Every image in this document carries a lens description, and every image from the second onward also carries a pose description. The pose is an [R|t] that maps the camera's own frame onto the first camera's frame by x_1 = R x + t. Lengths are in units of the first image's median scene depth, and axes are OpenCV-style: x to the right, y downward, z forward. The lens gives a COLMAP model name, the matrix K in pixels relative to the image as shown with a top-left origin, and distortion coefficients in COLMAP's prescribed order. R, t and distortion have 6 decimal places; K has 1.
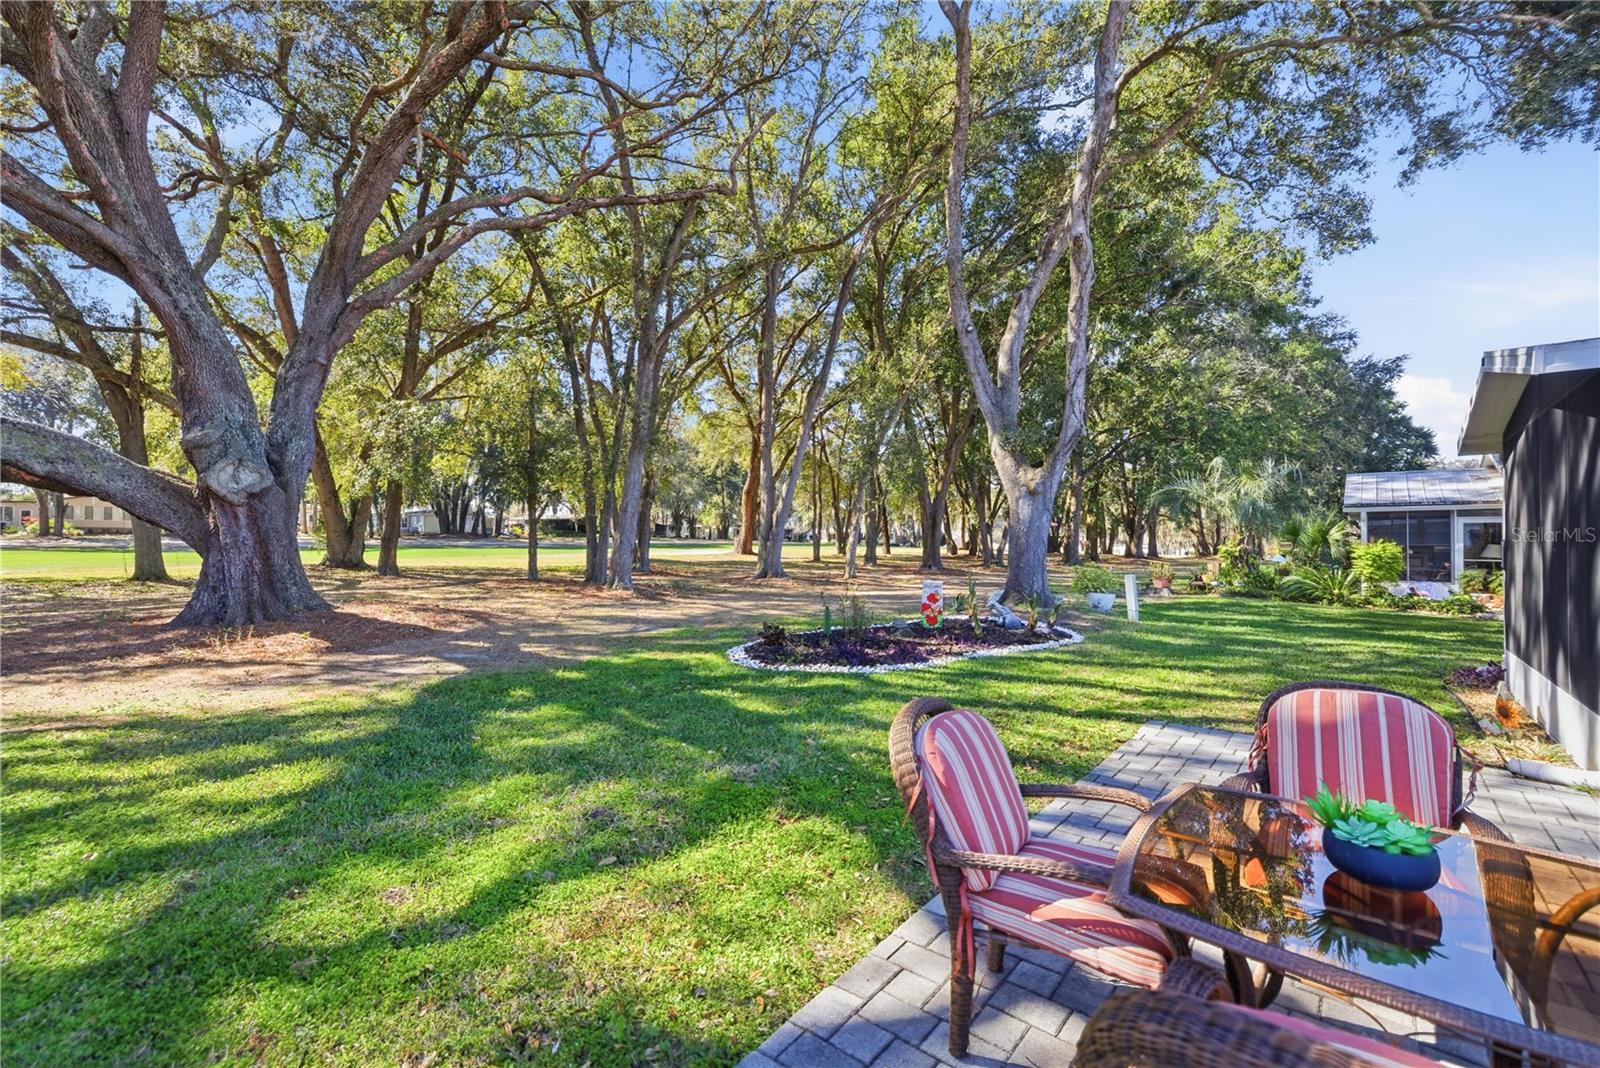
lens RADIAL K [[670.4, 0, 806.8], [0, 670.4, 536.9], [0, 0, 1]] dist [-0.000617, -0.000154]
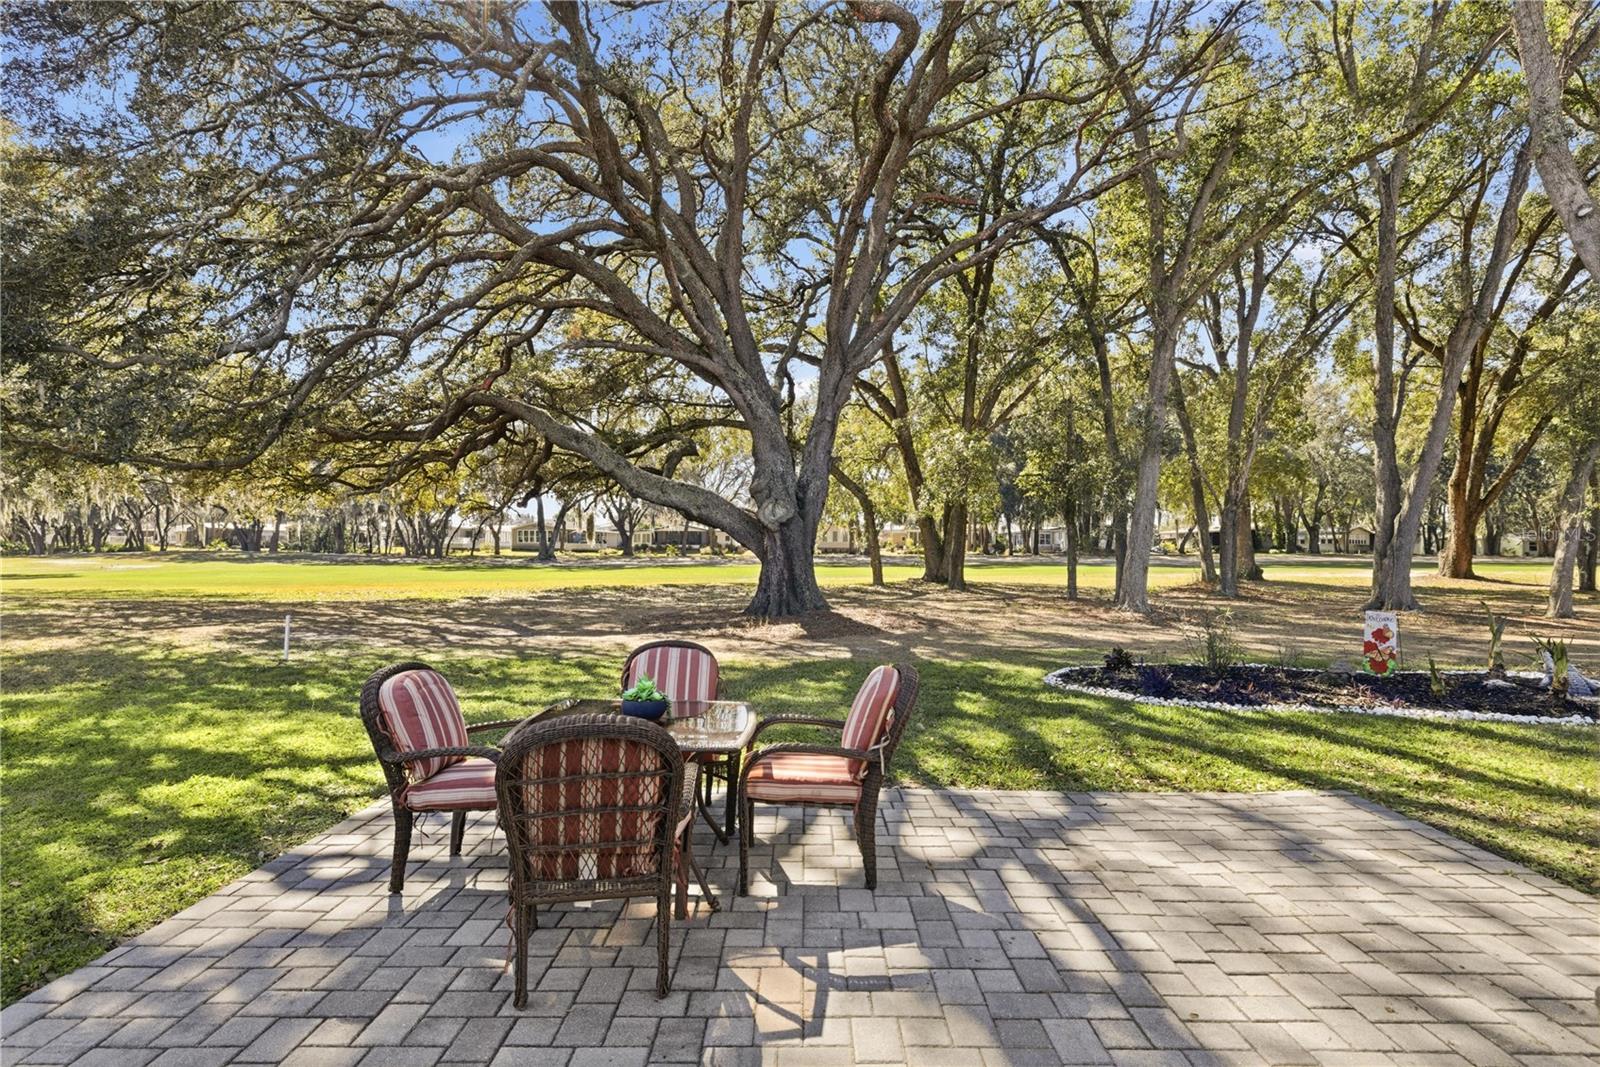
lens RADIAL K [[797.6, 0, 803.5], [0, 797.6, 559.9], [0, 0, 1]] dist [-0.000475, -0.000118]
pose [[0.627870, 0.000981, -0.778317, 0.349629], [0.004560, 0.999977, 0.004939, 0.003167], [0.778304, -0.006650, 0.627852, -0.005509]]
